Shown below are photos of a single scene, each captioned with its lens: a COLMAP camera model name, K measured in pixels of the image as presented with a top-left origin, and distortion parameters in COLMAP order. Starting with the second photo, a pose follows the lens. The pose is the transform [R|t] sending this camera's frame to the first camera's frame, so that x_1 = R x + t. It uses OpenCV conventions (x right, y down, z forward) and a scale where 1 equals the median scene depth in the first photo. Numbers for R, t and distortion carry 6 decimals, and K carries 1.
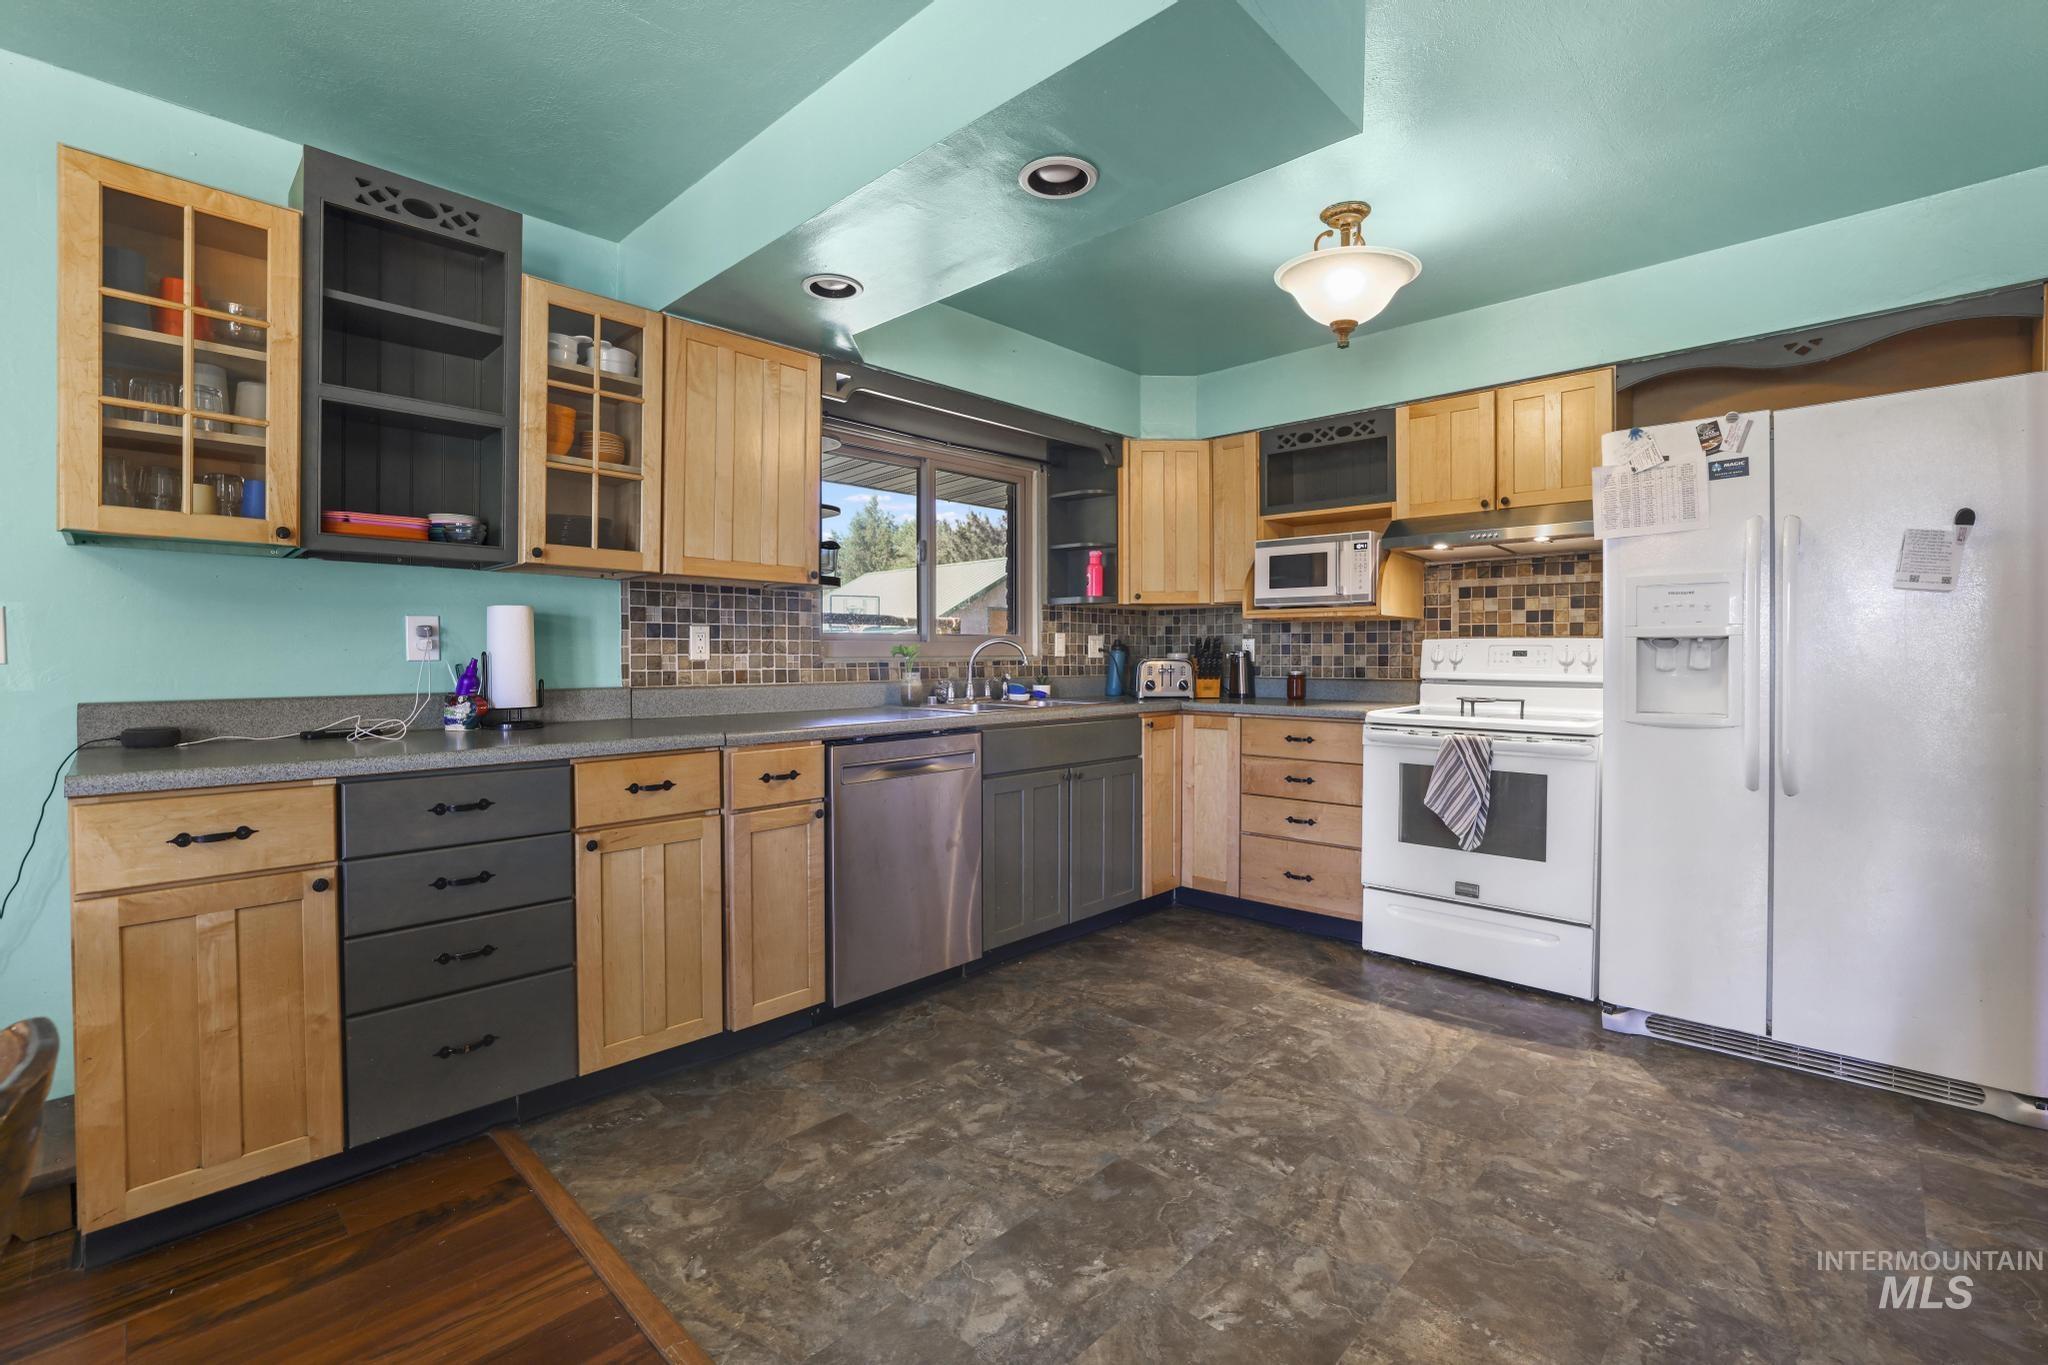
lens RADIAL K [[937.1, 0, 1007.7], [0, 937.1, 662.4], [0, 0, 1]] dist [-0.056296, 0.025272]
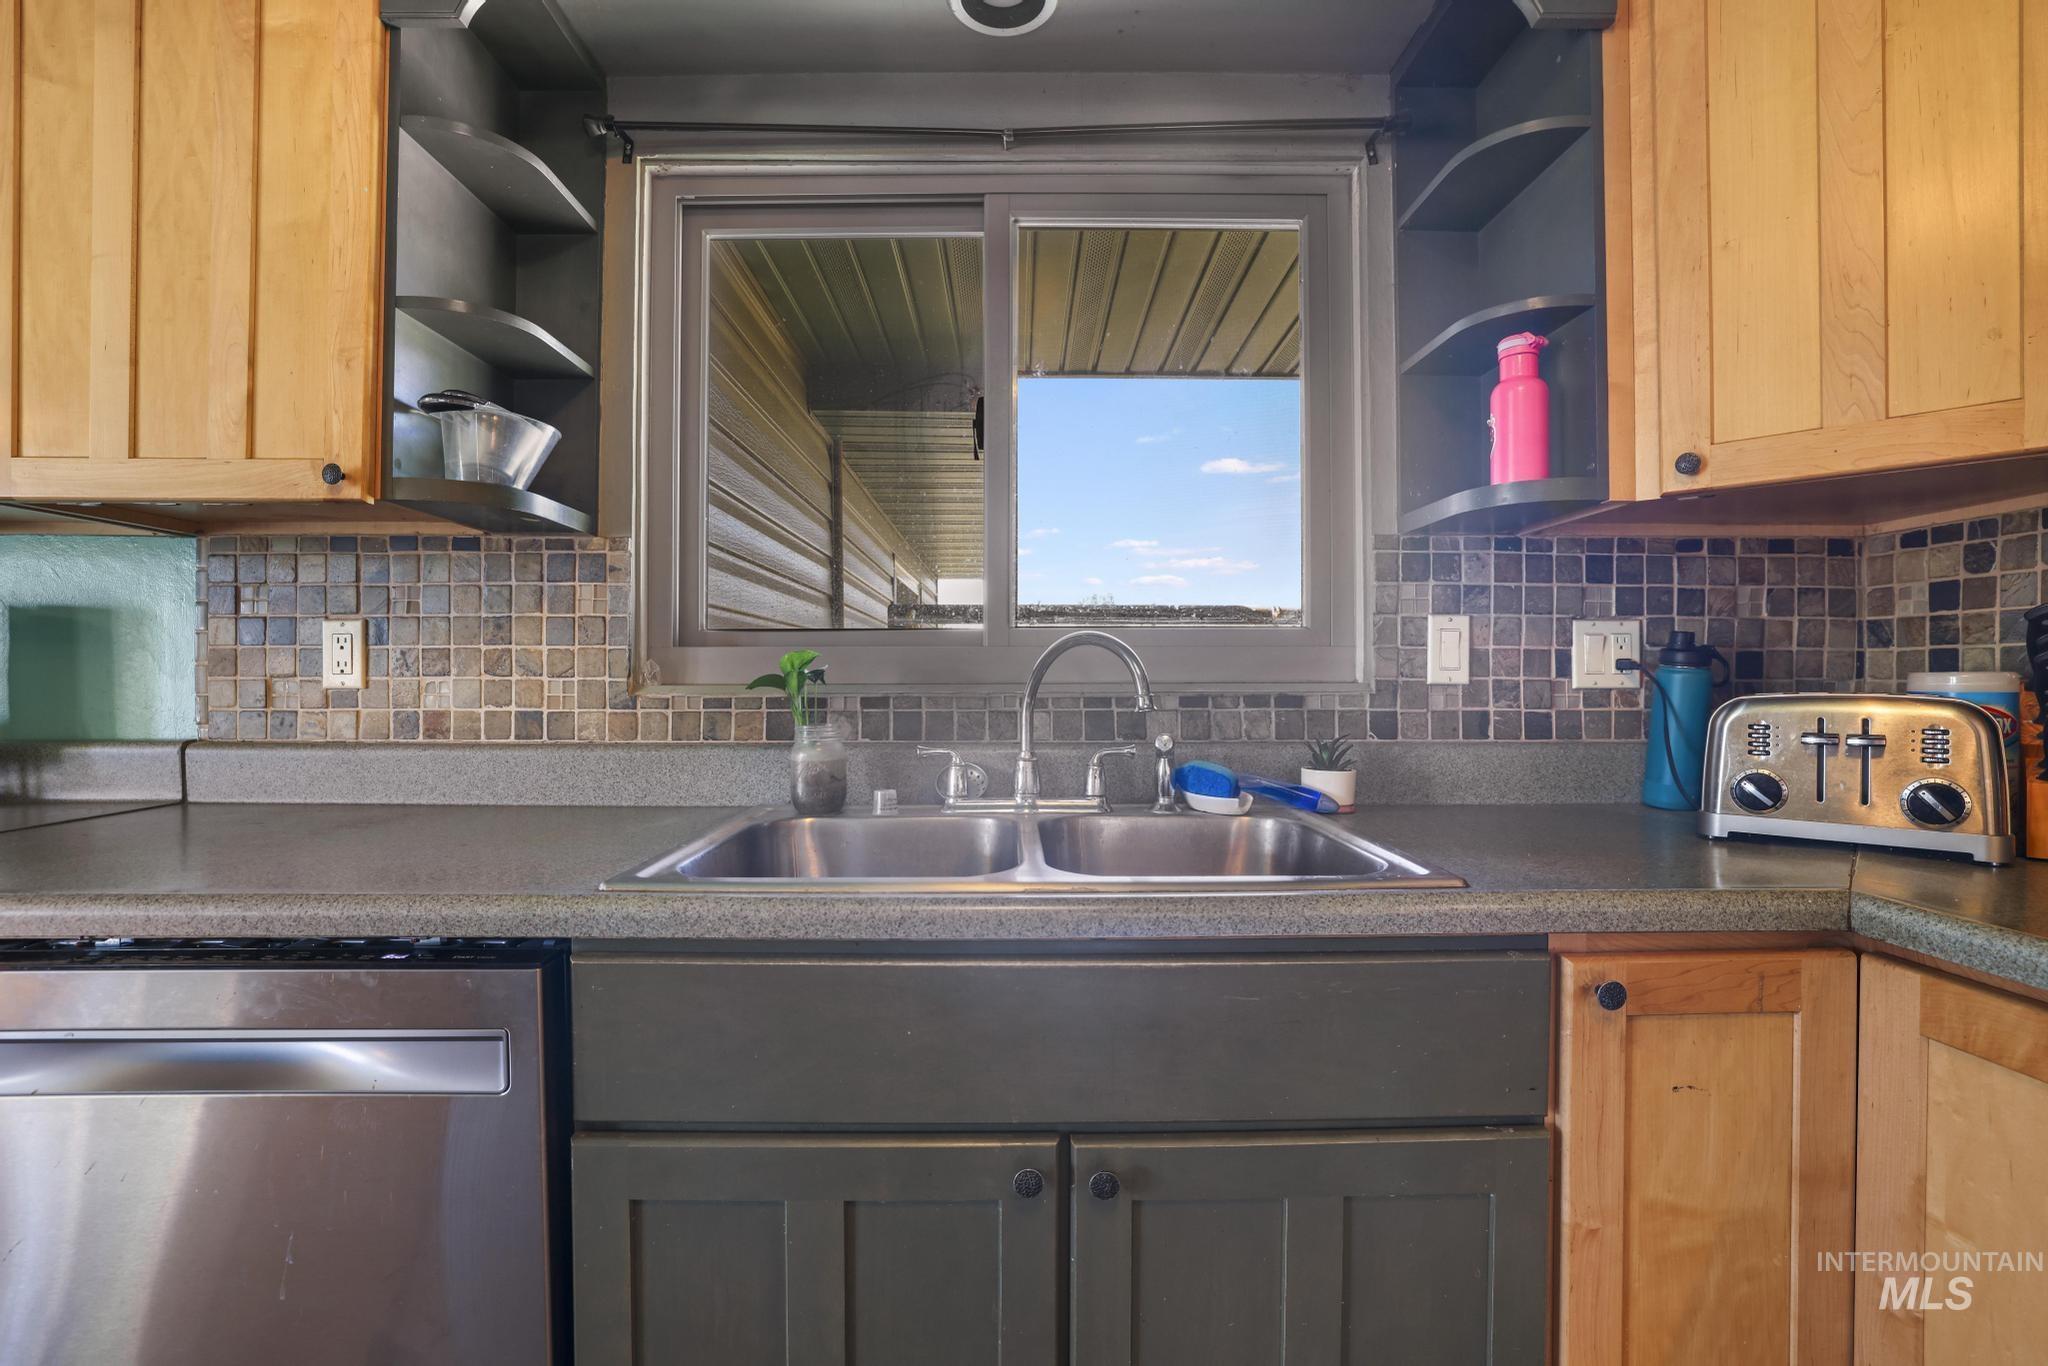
lens RADIAL K [[923.9, 0, 957.8], [0, 923.9, 682.5], [0, 0, 1]] dist [-0.027647, 0.000258]
pose [[0.696572, 0.001858, -0.717484, 0.229520], [-0.006604, 0.999971, -0.003821, -0.005836], [0.717456, 0.007400, 0.696564, 0.853902]]
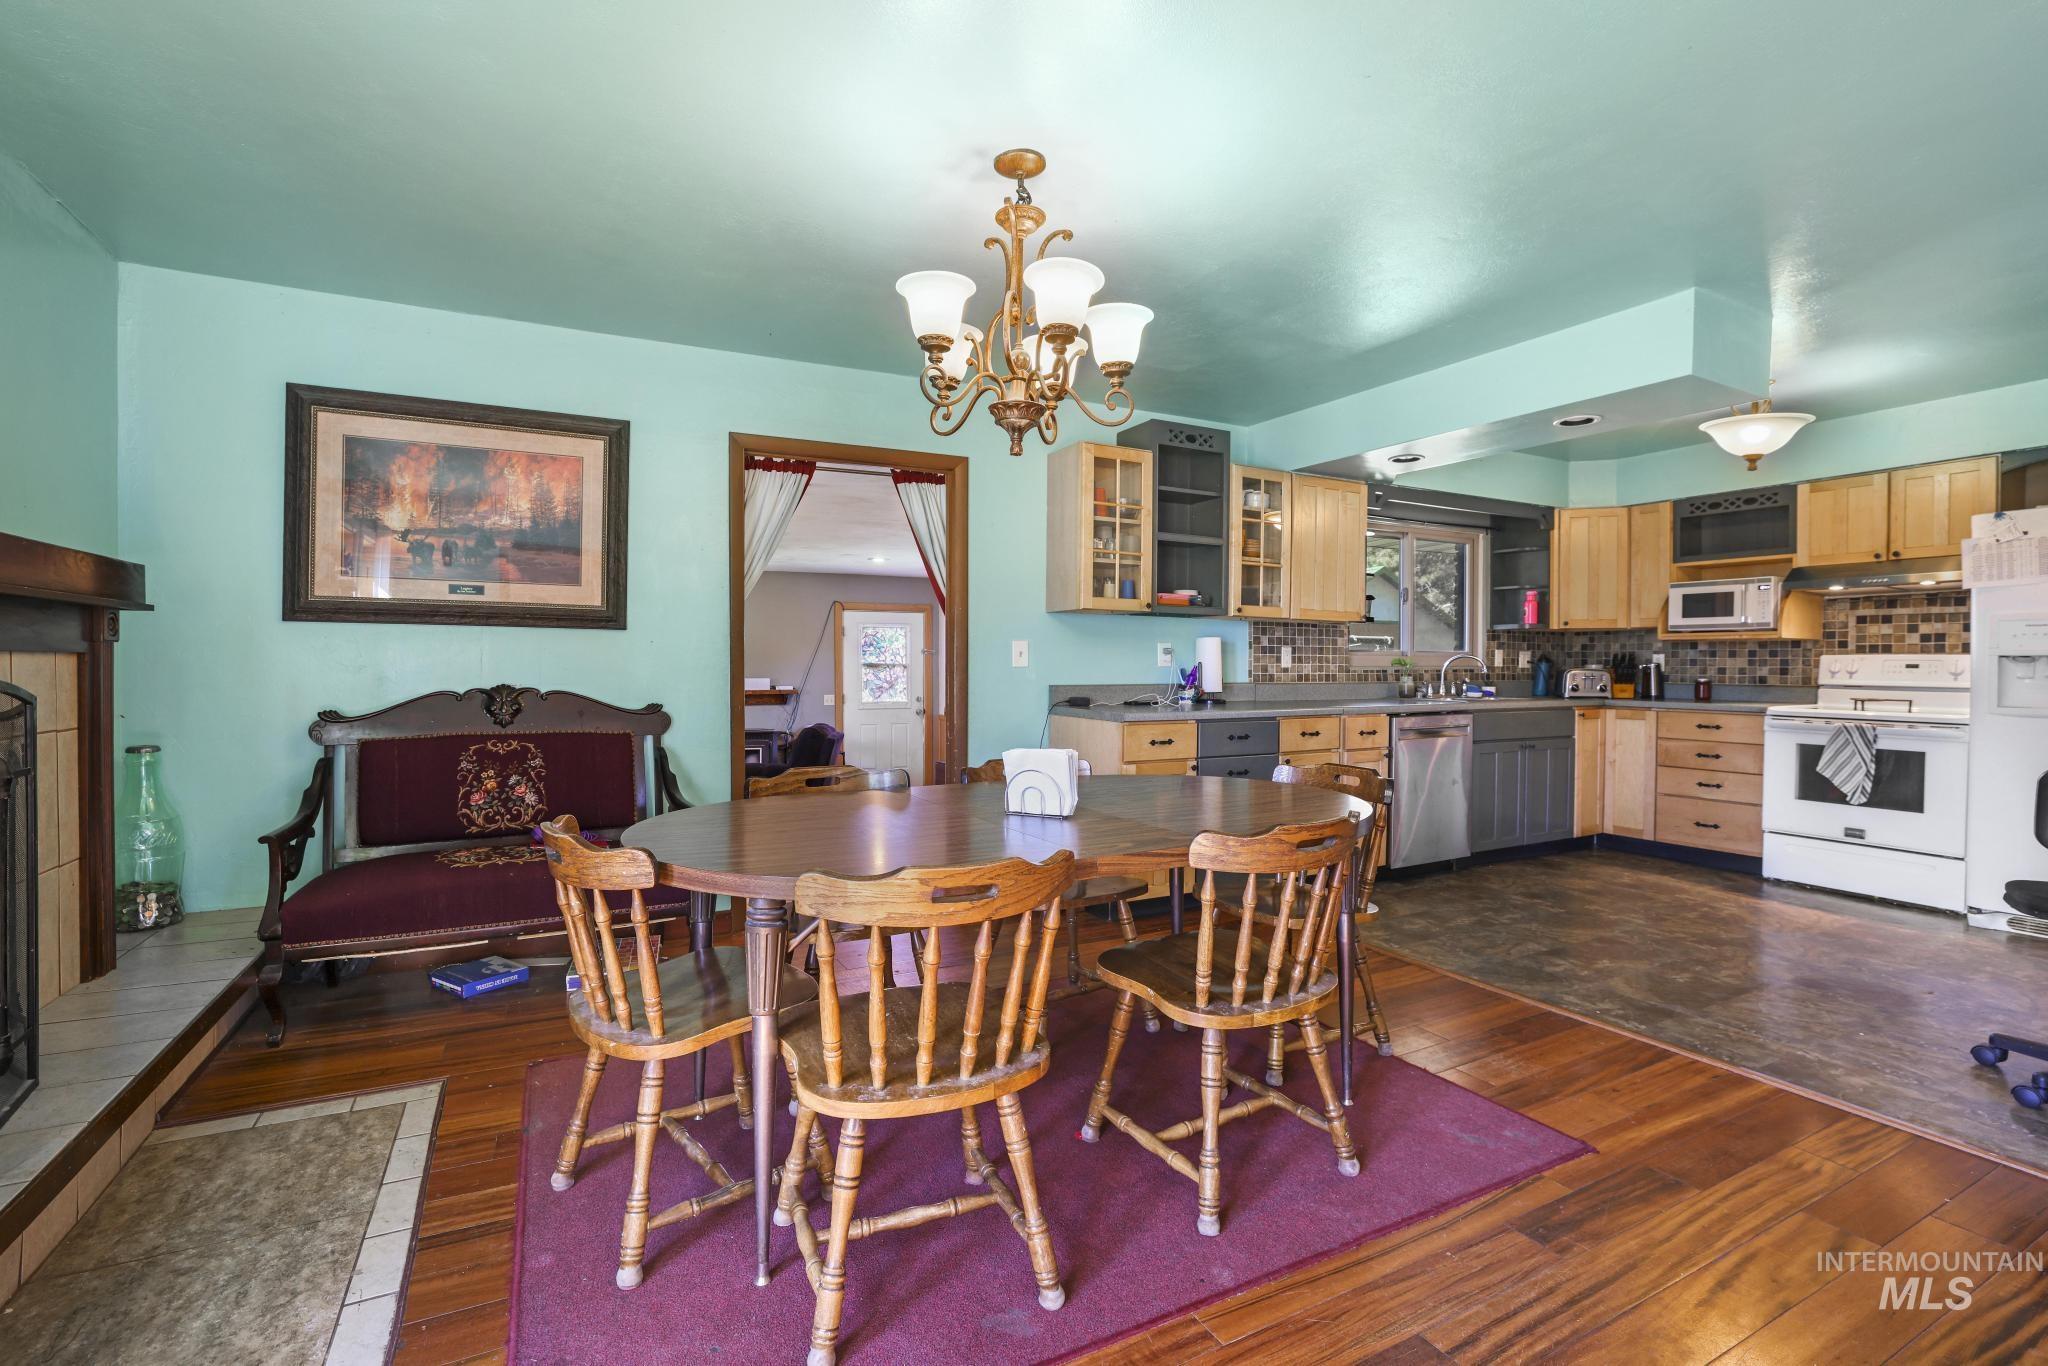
lens RADIAL K [[907.3, 0, 977.0], [0, 907.3, 675.4], [0, 0, 1]] dist [-0.044181, 0.015911]
pose [[0.934660, 0.008729, -0.355435, -0.259970], [-0.007362, 0.999959, 0.005196, 0.007232], [0.355466, -0.002240, 0.934687, -0.683752]]
